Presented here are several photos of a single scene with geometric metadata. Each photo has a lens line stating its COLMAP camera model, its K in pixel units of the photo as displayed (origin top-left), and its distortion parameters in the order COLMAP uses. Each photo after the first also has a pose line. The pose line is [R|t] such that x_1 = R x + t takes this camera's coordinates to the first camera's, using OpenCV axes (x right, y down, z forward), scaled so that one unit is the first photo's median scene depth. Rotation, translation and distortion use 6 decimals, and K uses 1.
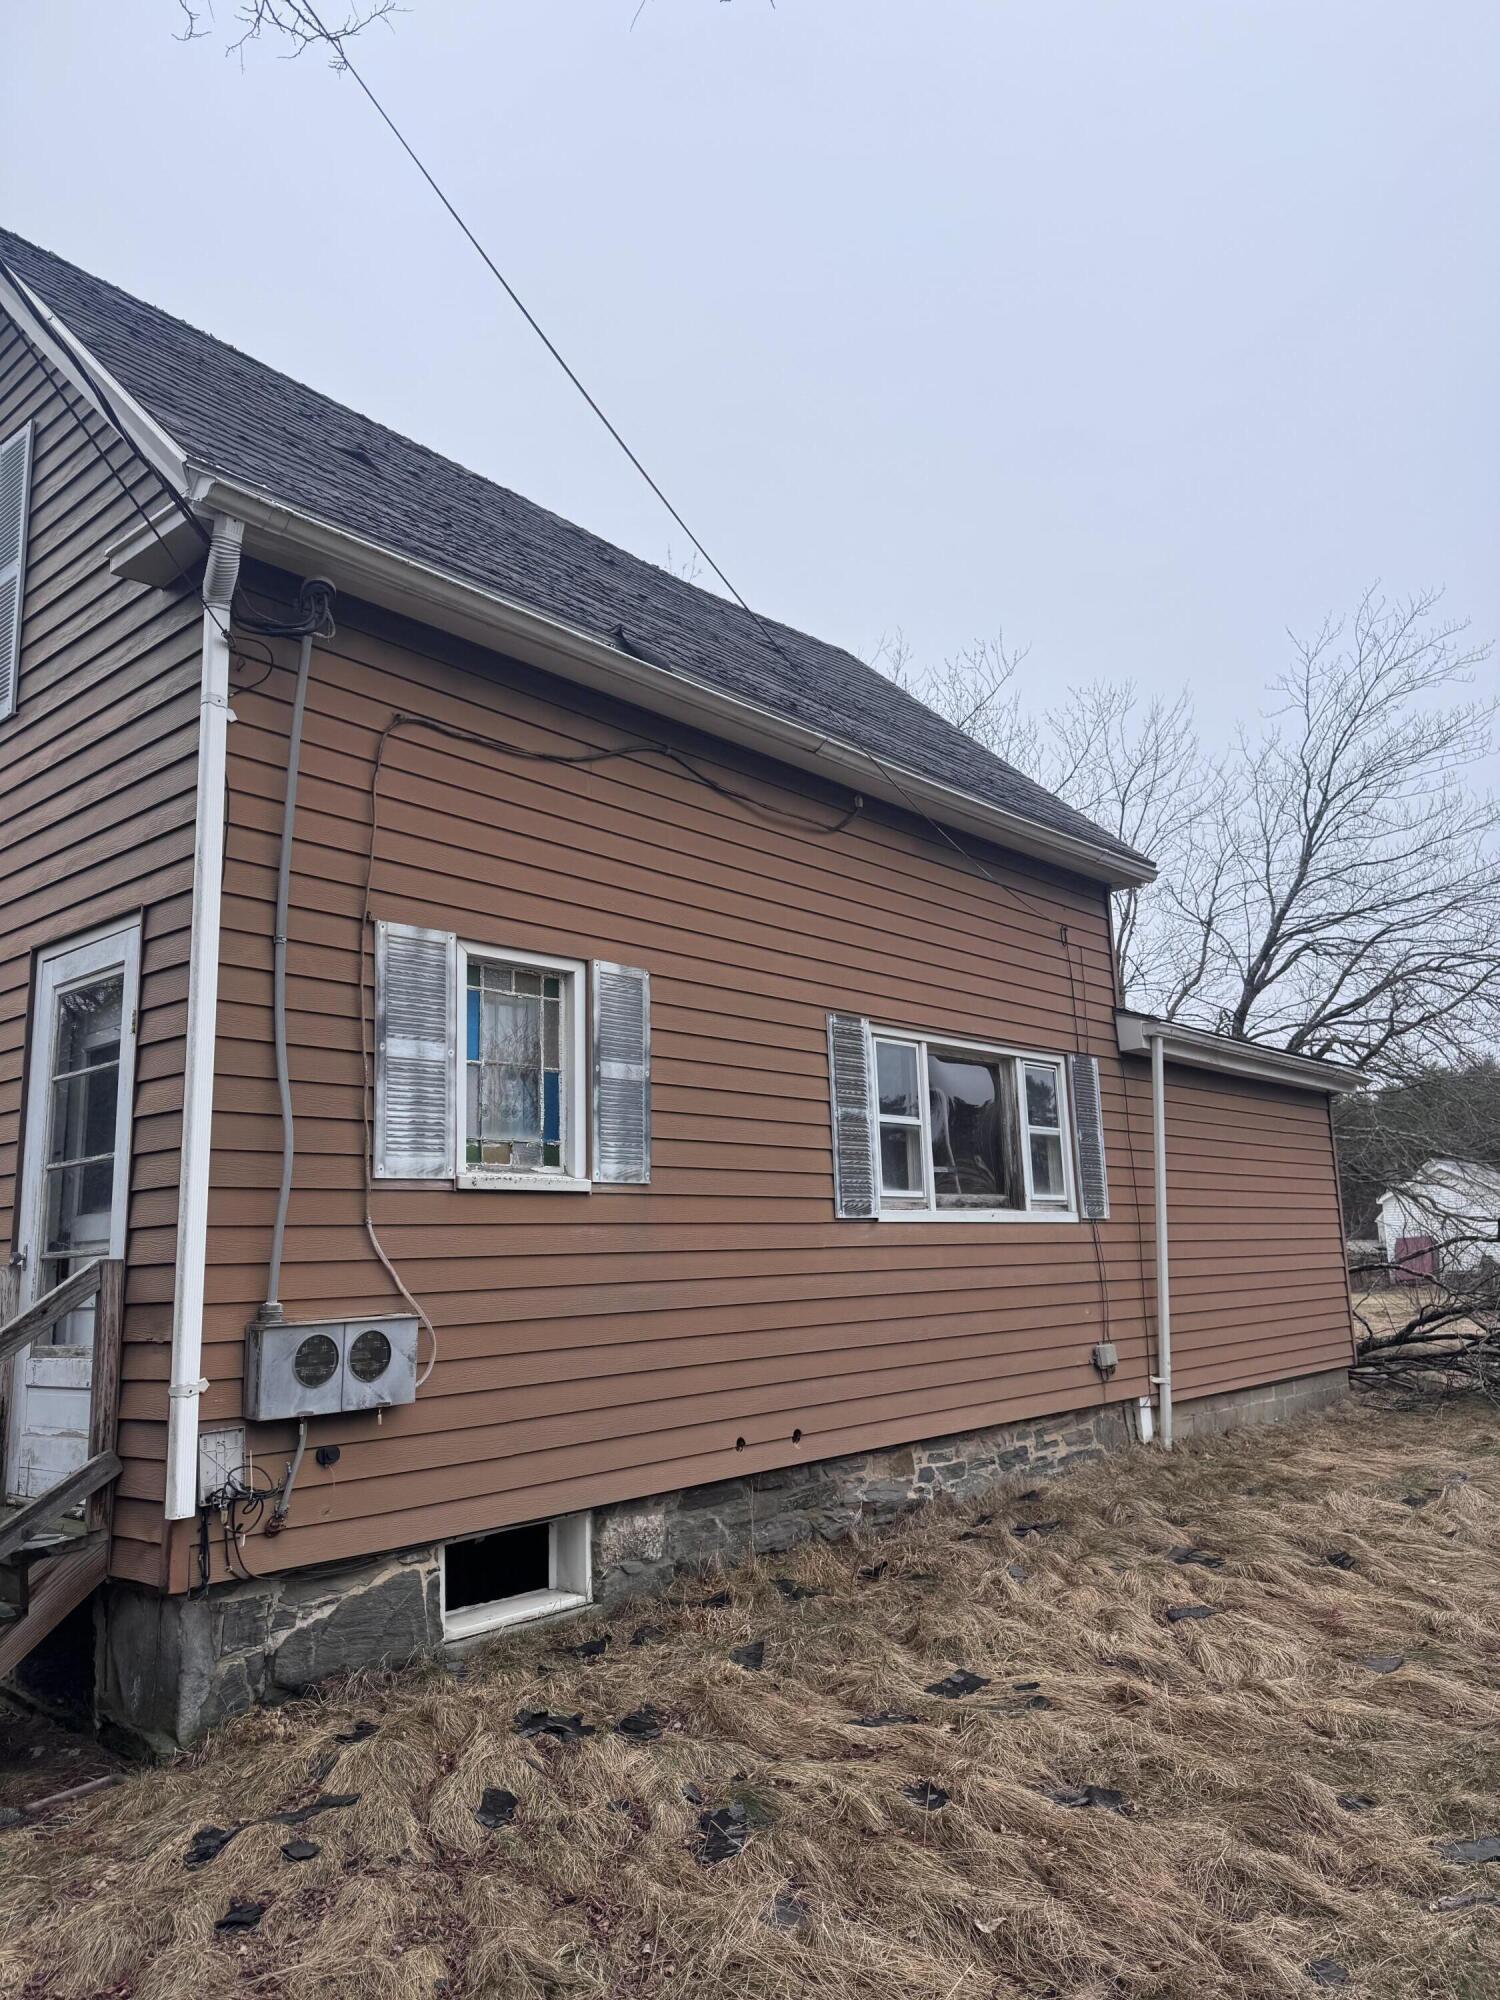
lens RADIAL K [[1415.5, 0, 761.2], [0, 1415.5, 1000.5], [0, 0, 1]] dist [0.056640, -0.041131]
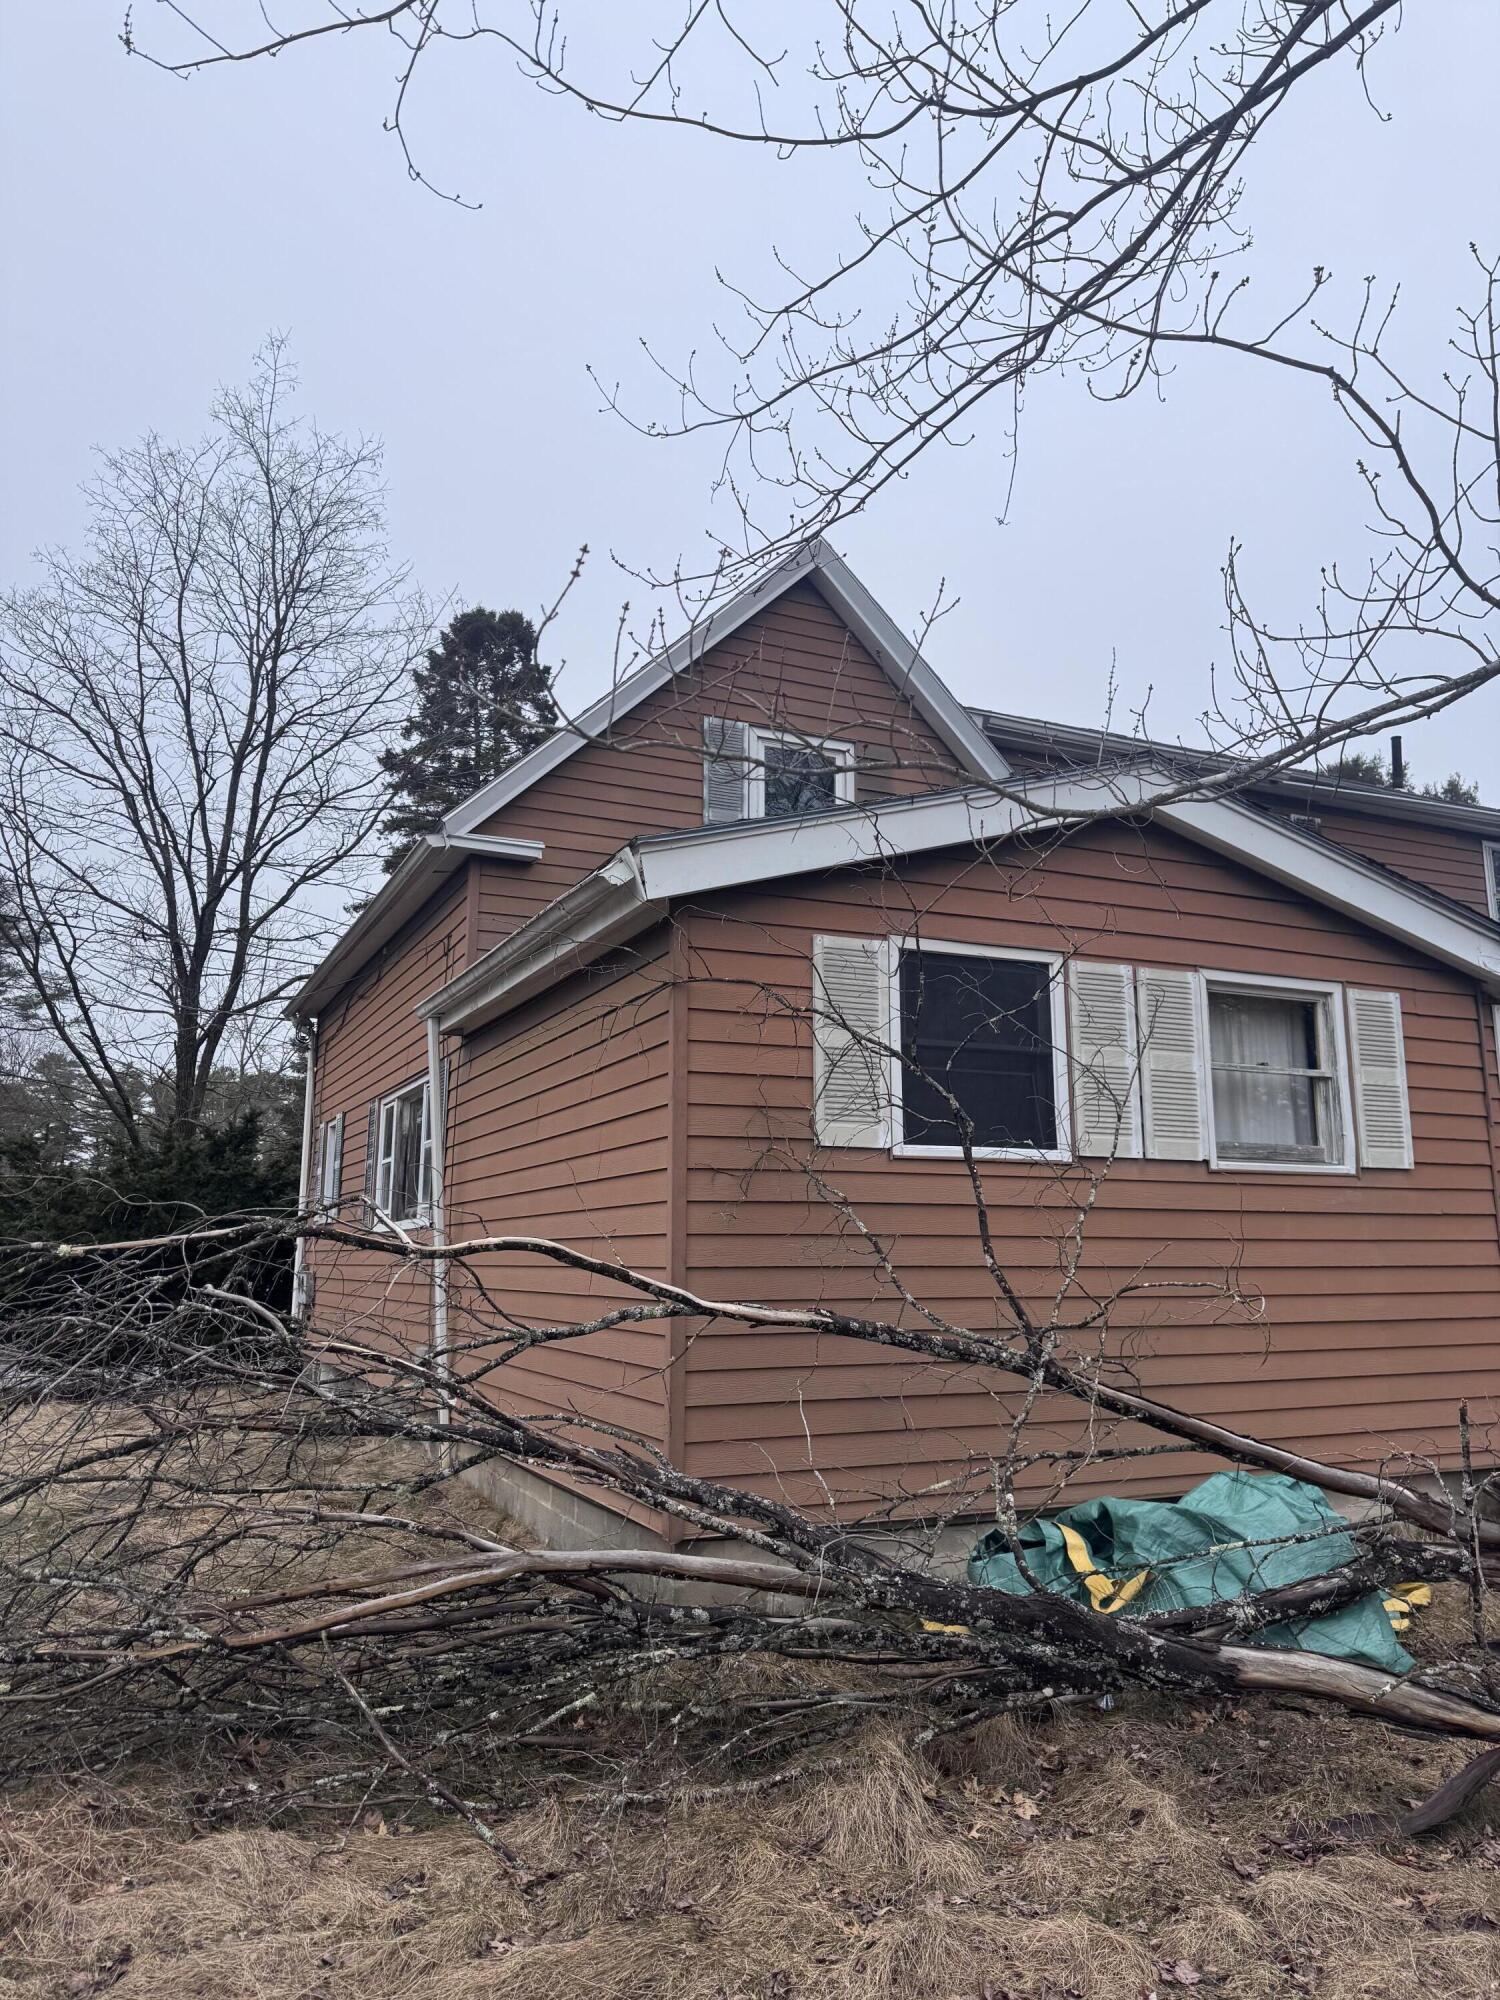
lens RADIAL K [[1415.5, 0, 761.2], [0, 1415.5, 1000.5], [0, 0, 1]] dist [0.056640, -0.041131]
pose [[-0.405086, -0.138124, -0.903785, 1.213174], [0.173435, 0.958965, -0.224293, 0.304219], [0.897678, -0.247605, -0.364508, 1.812431]]
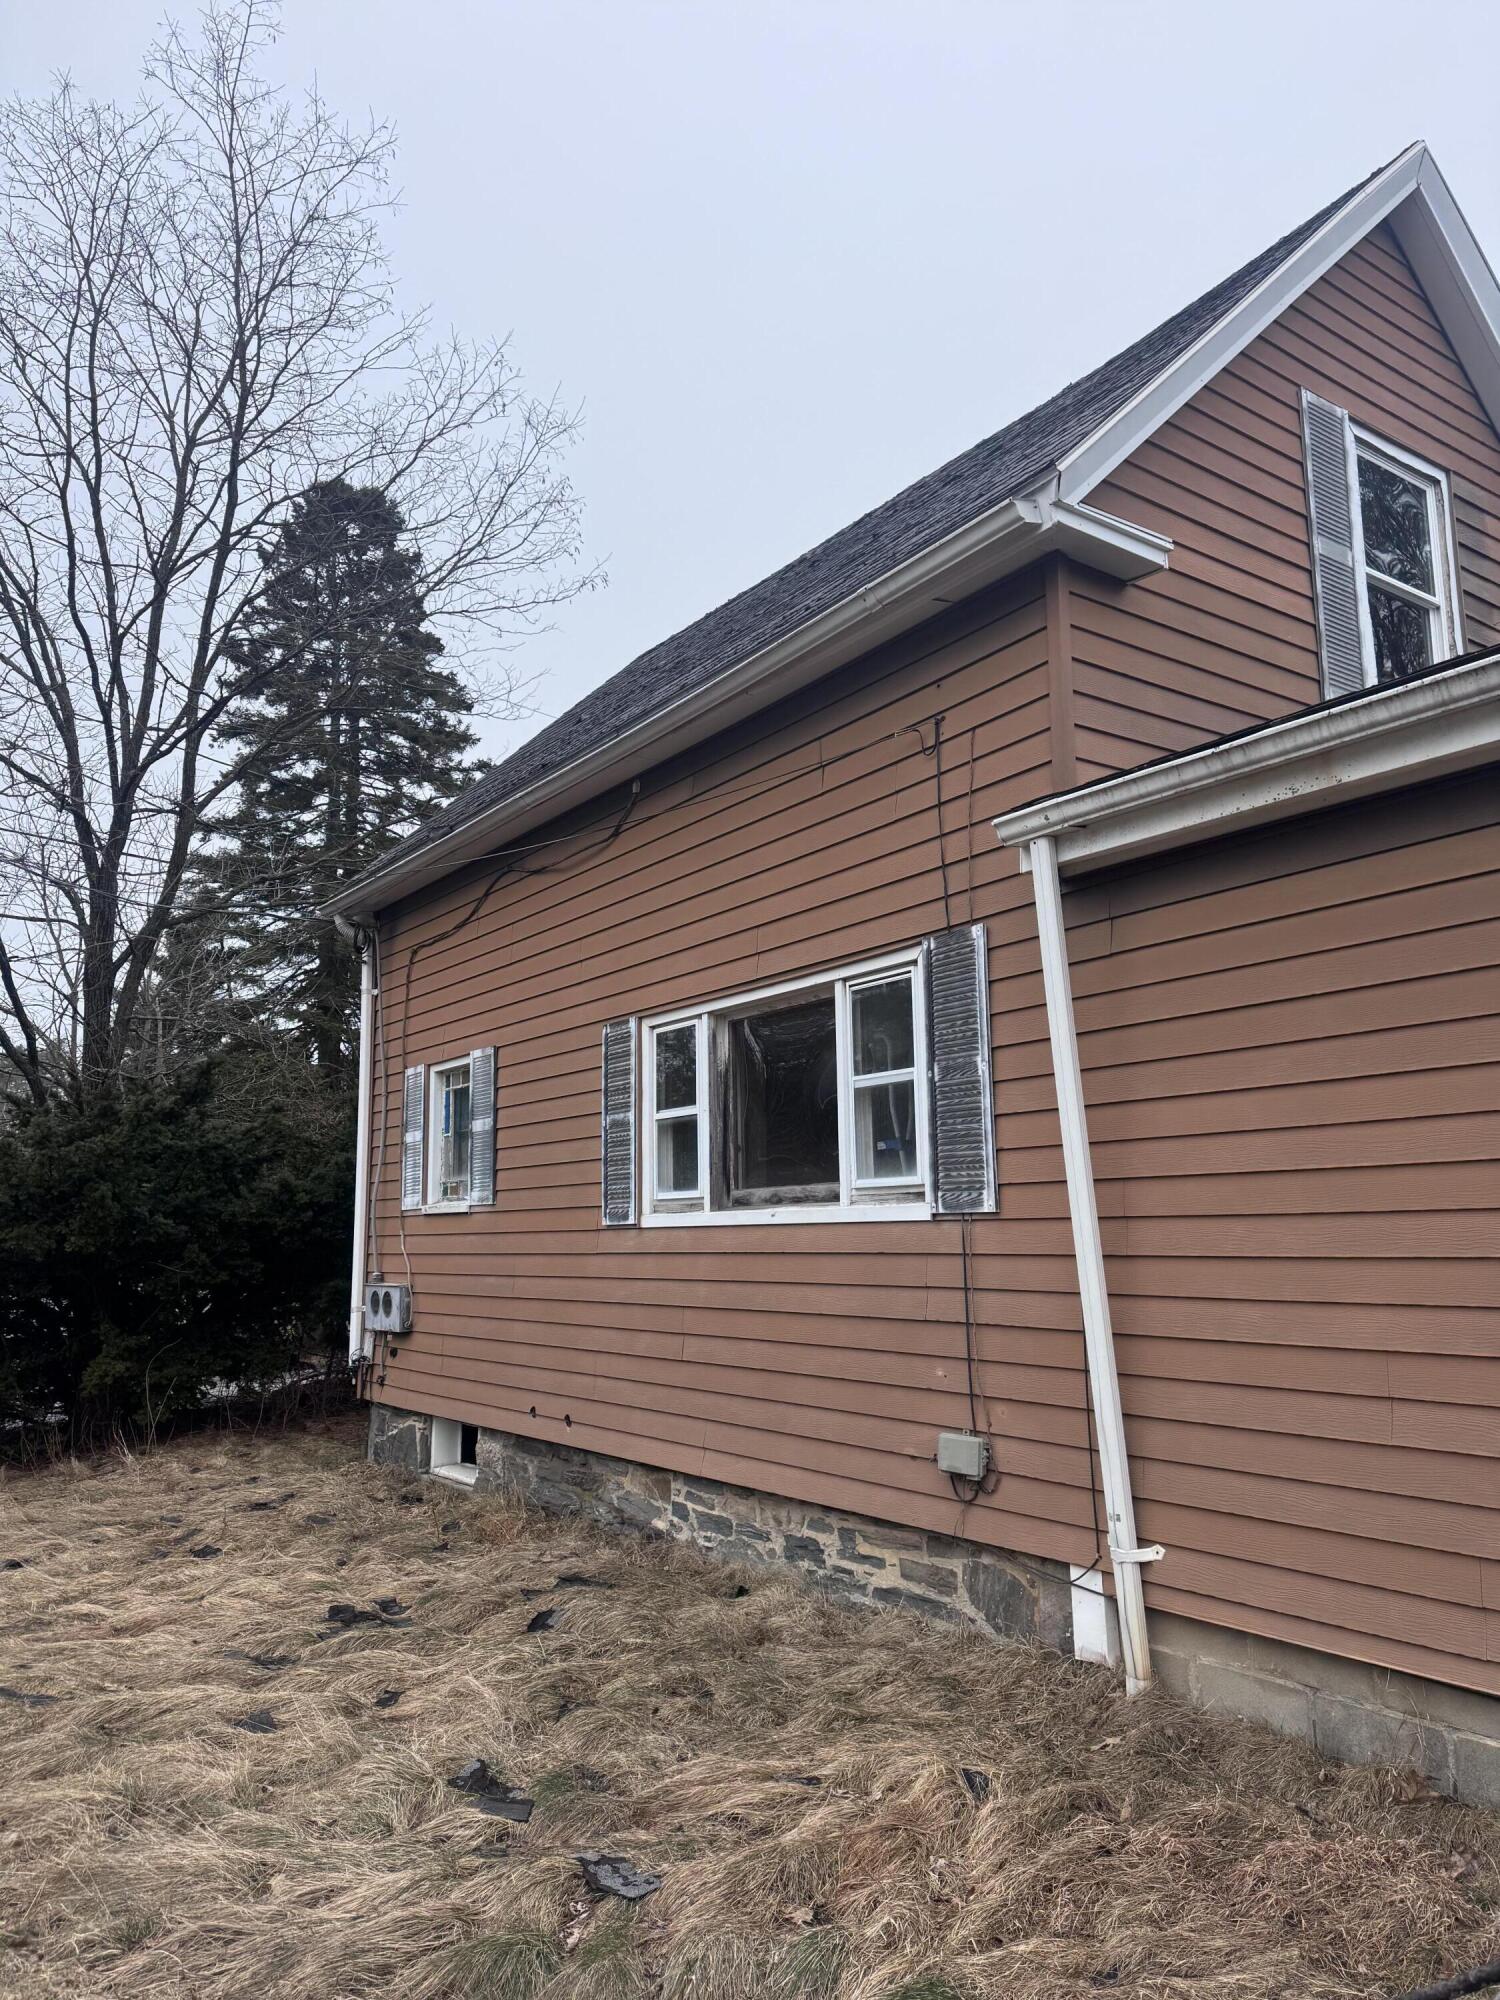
lens RADIAL K [[1415.5, 0, 761.2], [0, 1415.5, 1000.5], [0, 0, 1]] dist [0.056640, -0.041131]
pose [[-0.234967, -0.122517, -0.964251, 0.907921], [0.200008, 0.964702, -0.171312, 0.170438], [0.951203, -0.233110, -0.202169, 1.181434]]
